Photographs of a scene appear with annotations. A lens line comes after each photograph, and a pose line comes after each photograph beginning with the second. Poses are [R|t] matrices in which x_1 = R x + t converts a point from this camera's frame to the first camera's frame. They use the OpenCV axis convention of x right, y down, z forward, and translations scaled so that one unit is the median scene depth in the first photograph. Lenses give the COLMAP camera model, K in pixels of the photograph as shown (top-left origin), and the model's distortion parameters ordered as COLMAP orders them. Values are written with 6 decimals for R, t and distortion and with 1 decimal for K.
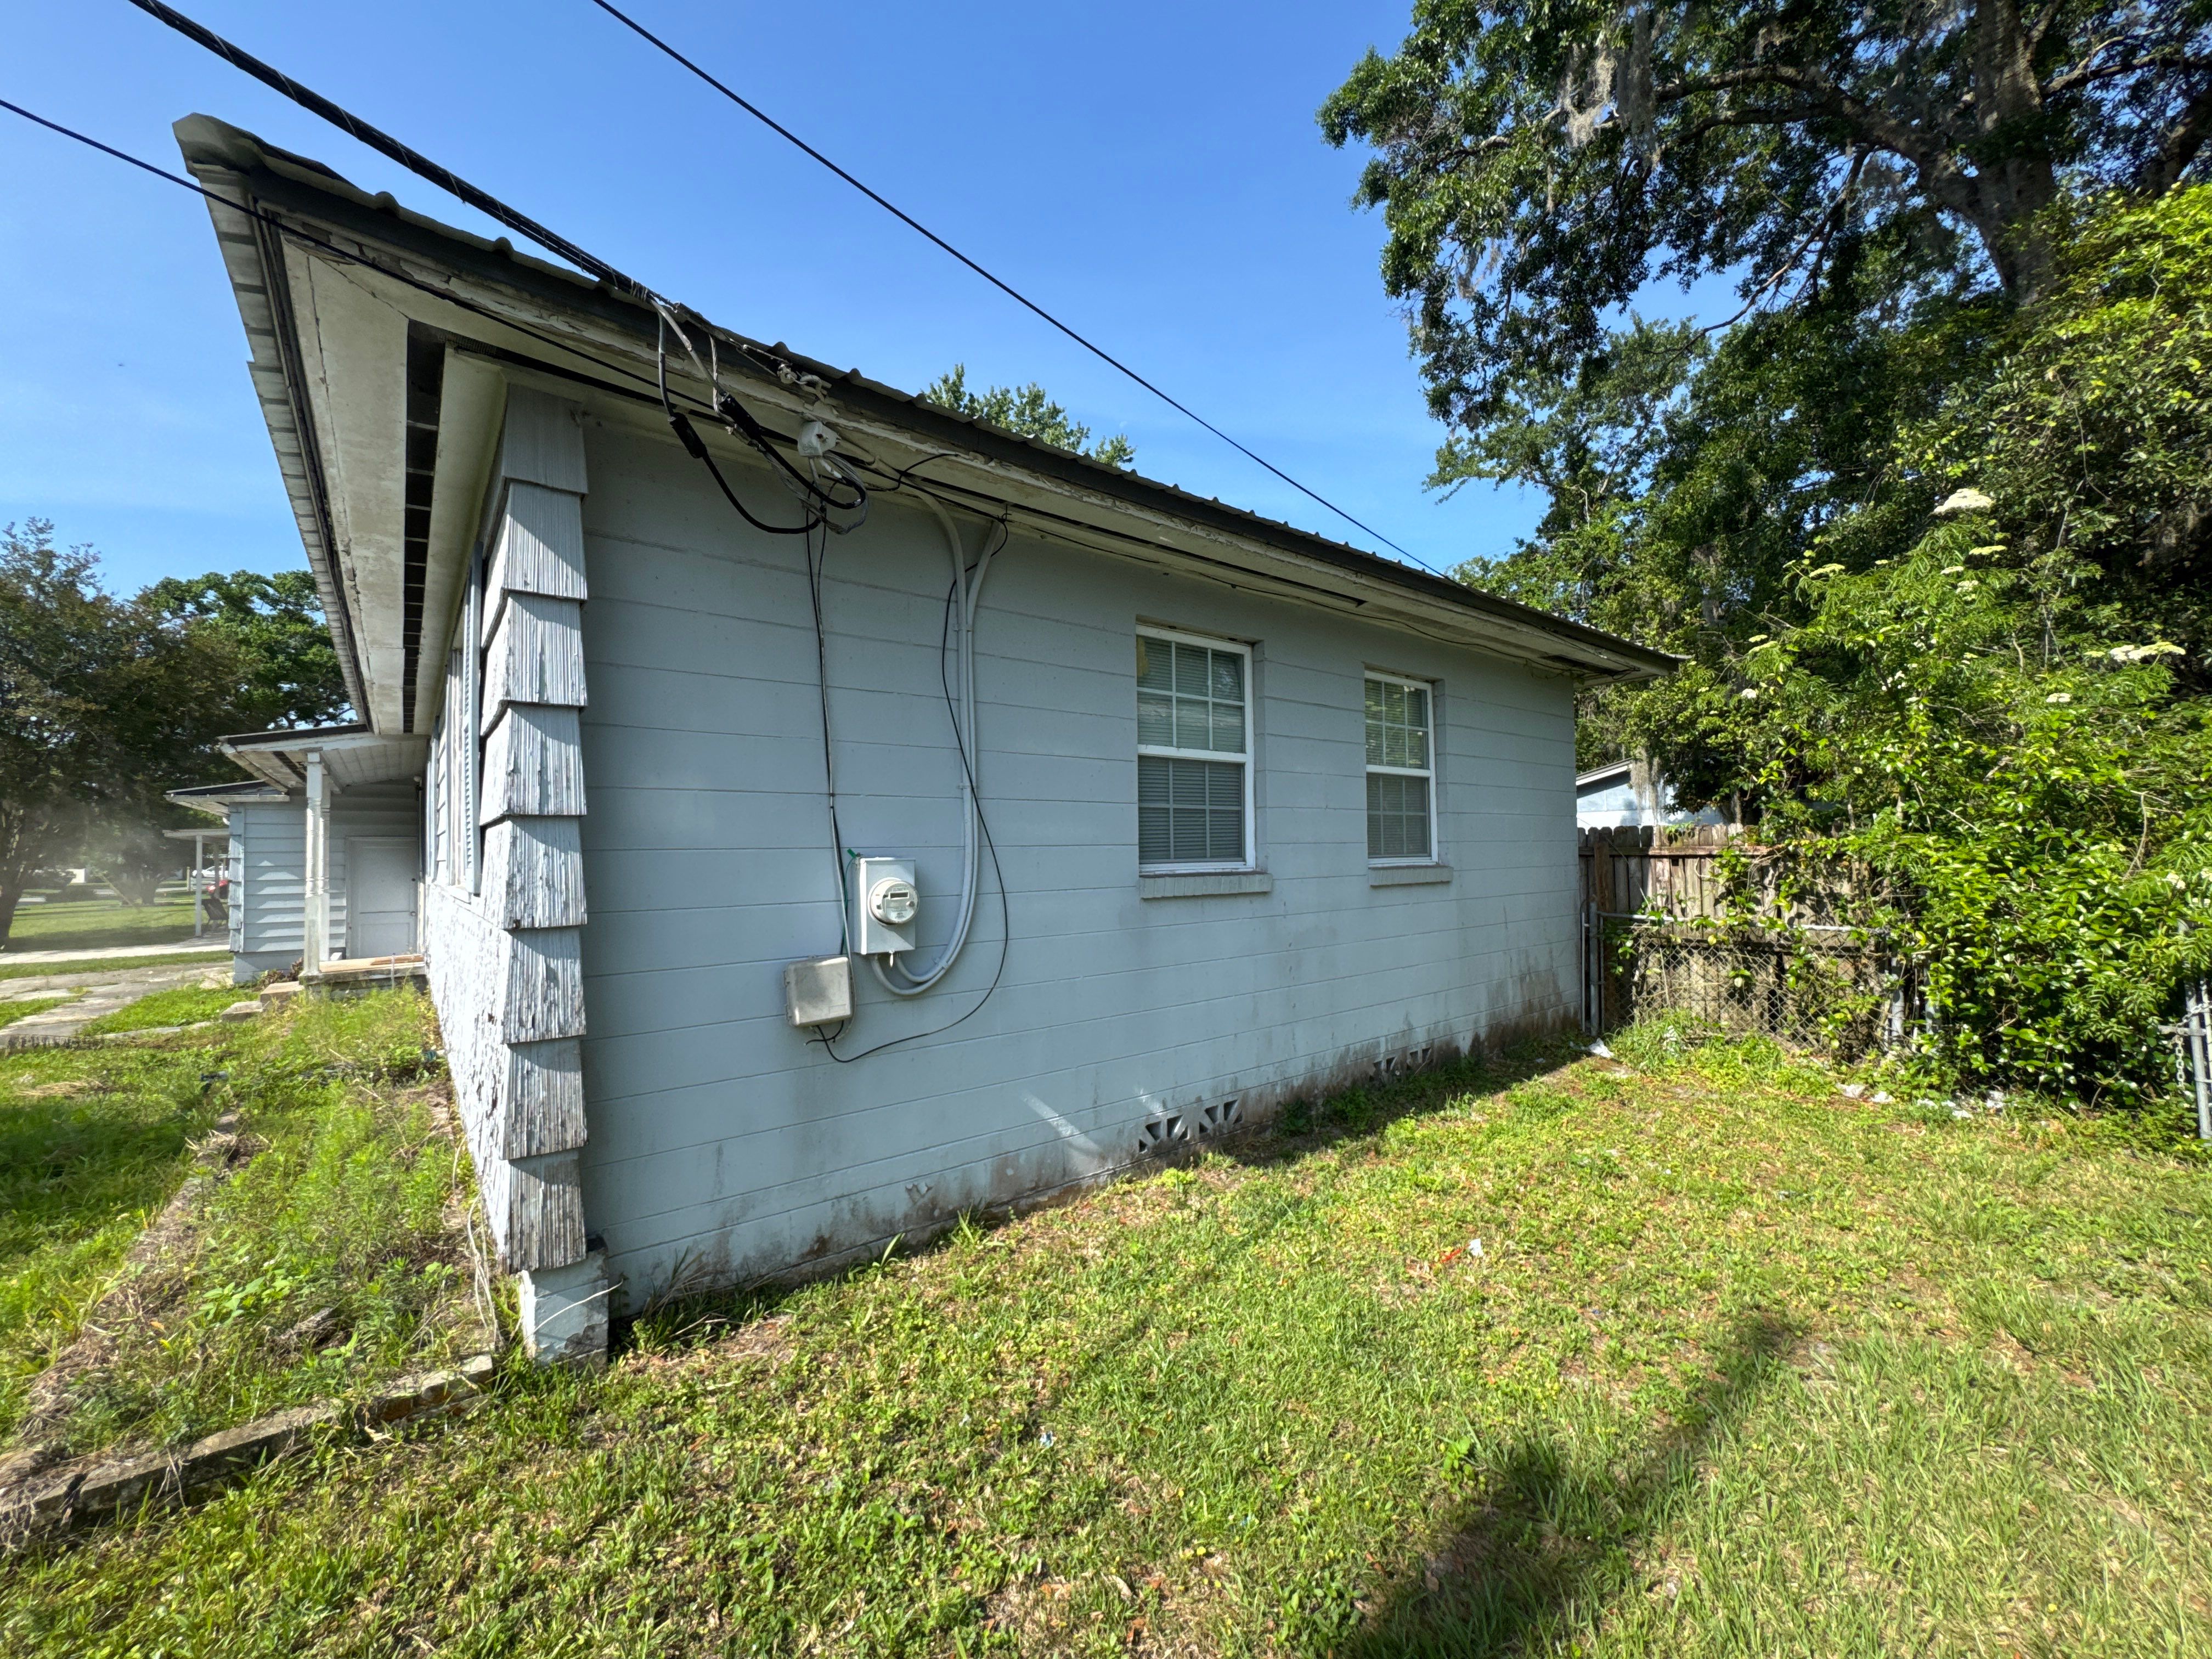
lens RADIAL K [[874.7, 0, 1106.0], [0, 874.7, 829.5], [0, 0, 1]] dist [-0.001093, -0.000529]
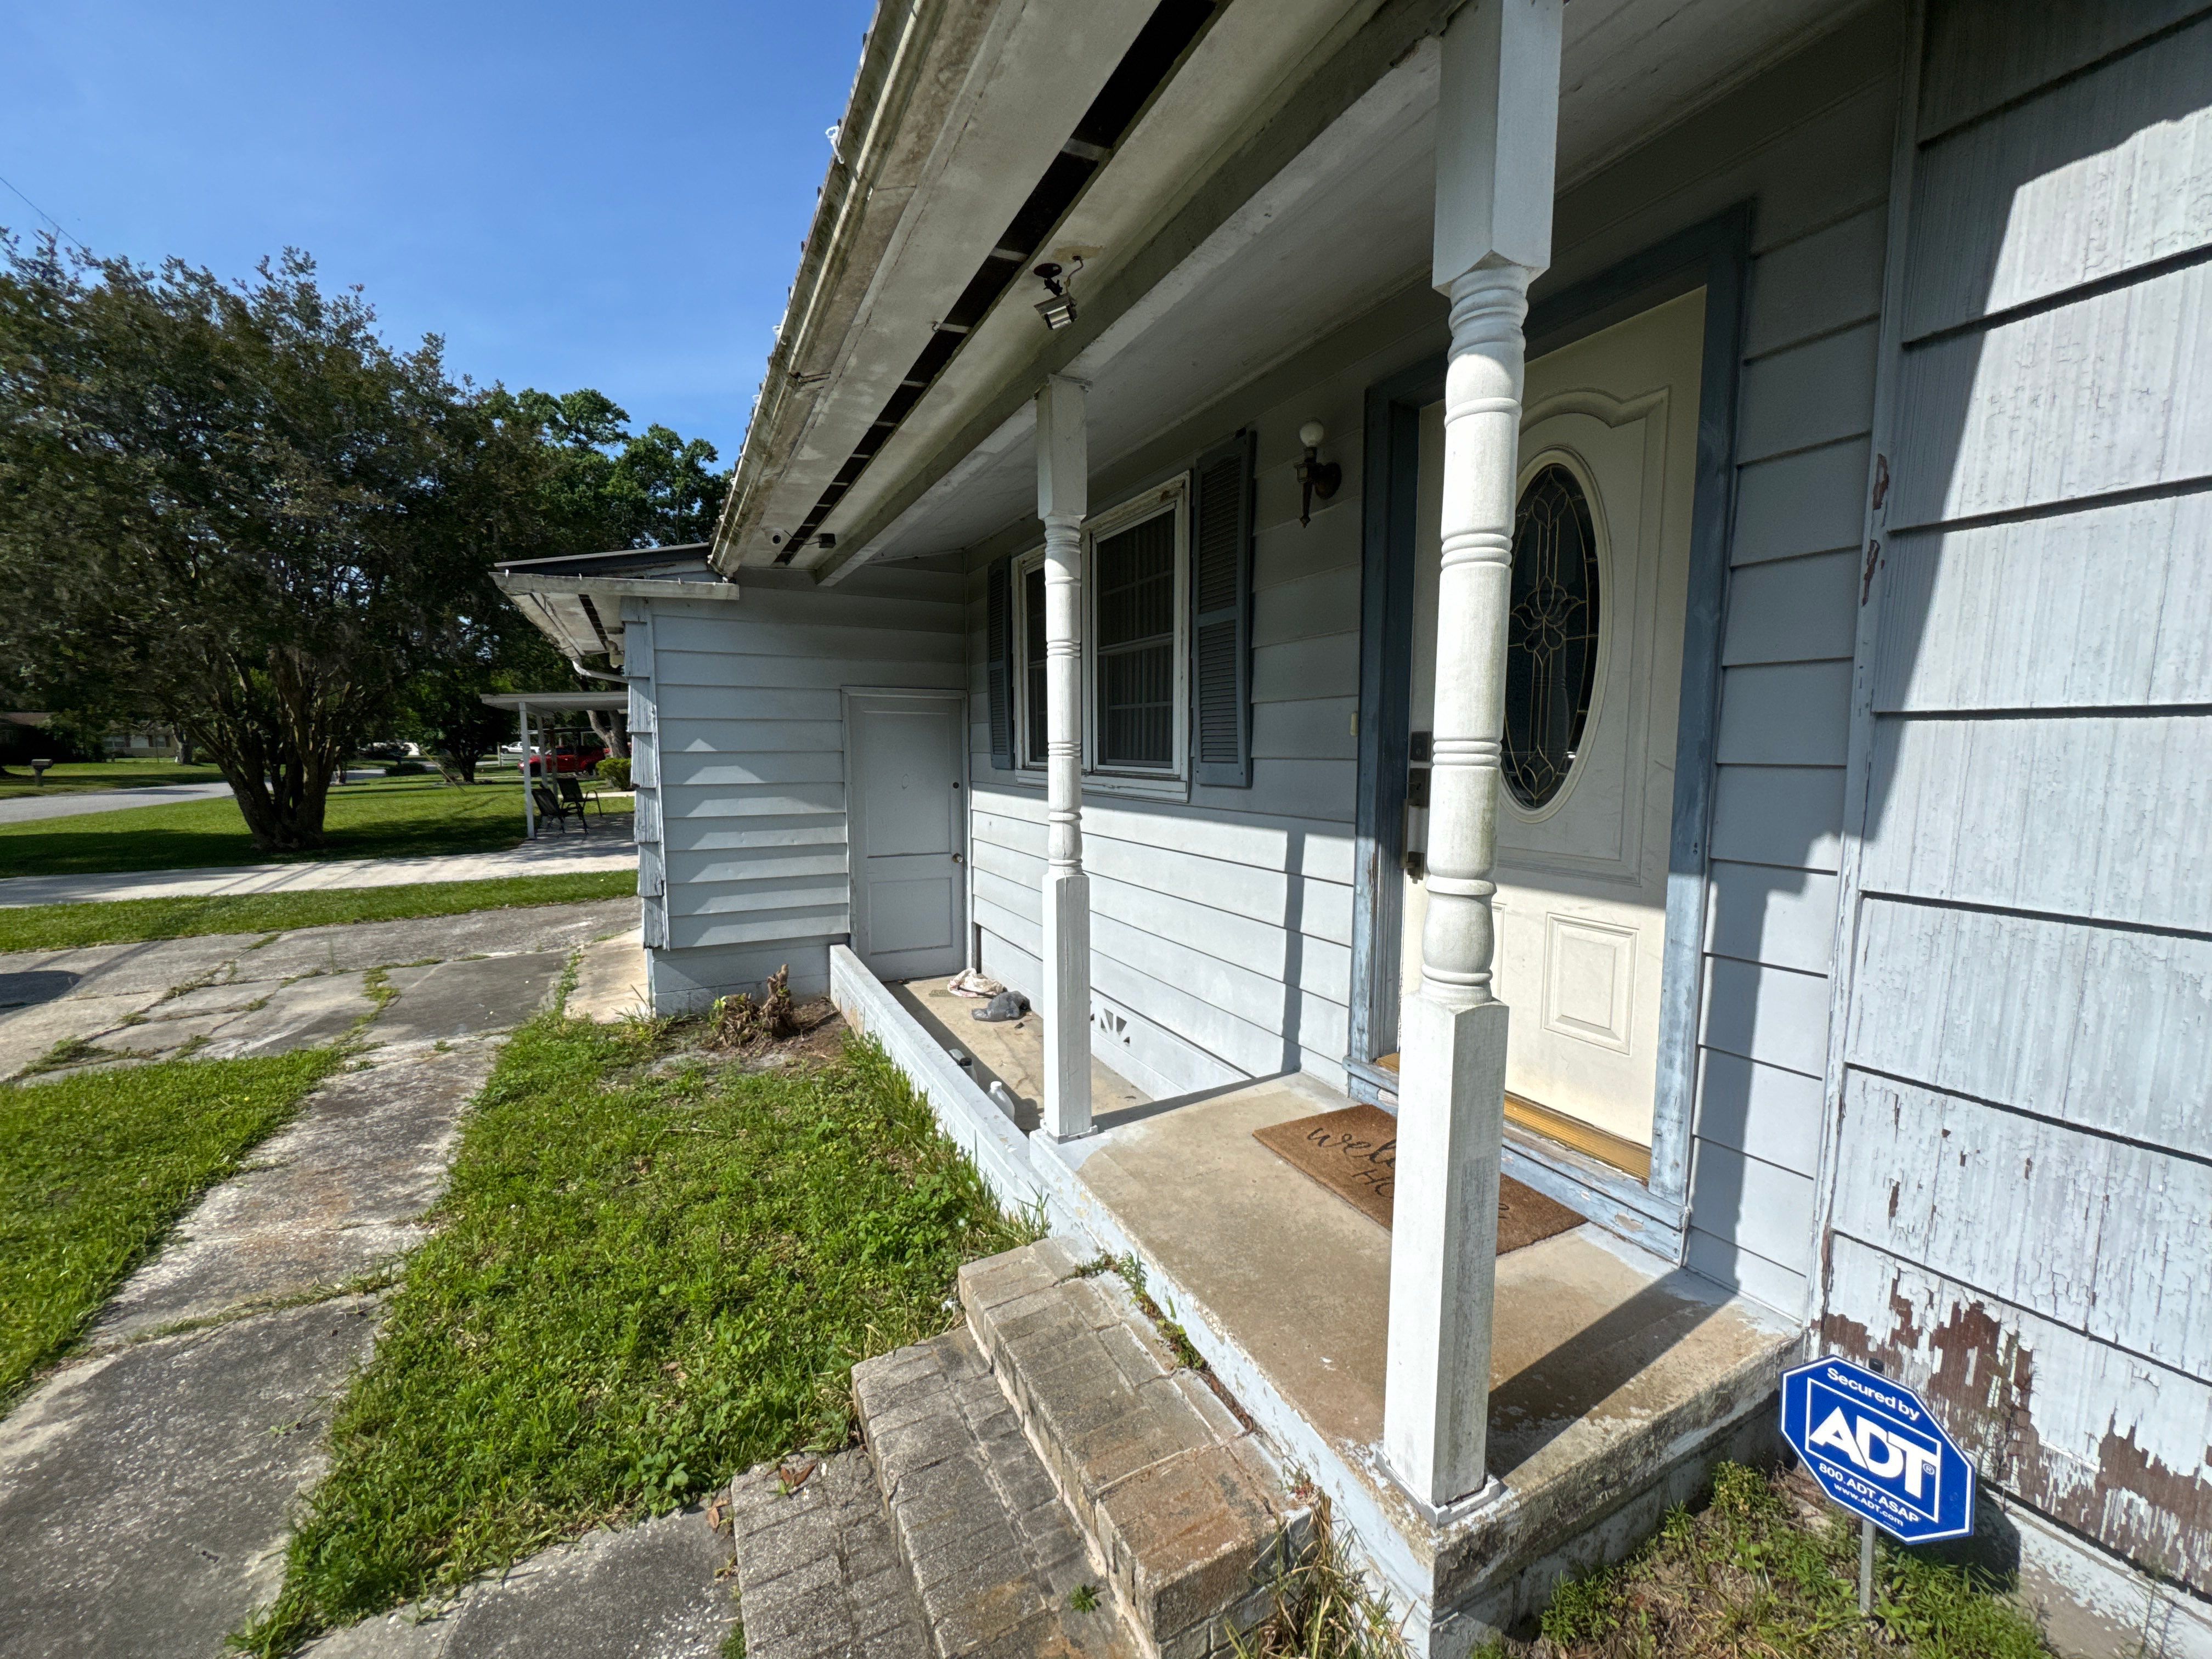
lens RADIAL K [[874.9, 0, 1106.0], [0, 874.9, 829.5], [0, 0, 1]] dist [-0.001022, -0.000046]
pose [[0.979702, 0.034409, -0.197484, -0.422131], [-0.008807, 0.991595, 0.129080, 0.013845], [0.200266, -0.124721, 0.971771, 0.382561]]
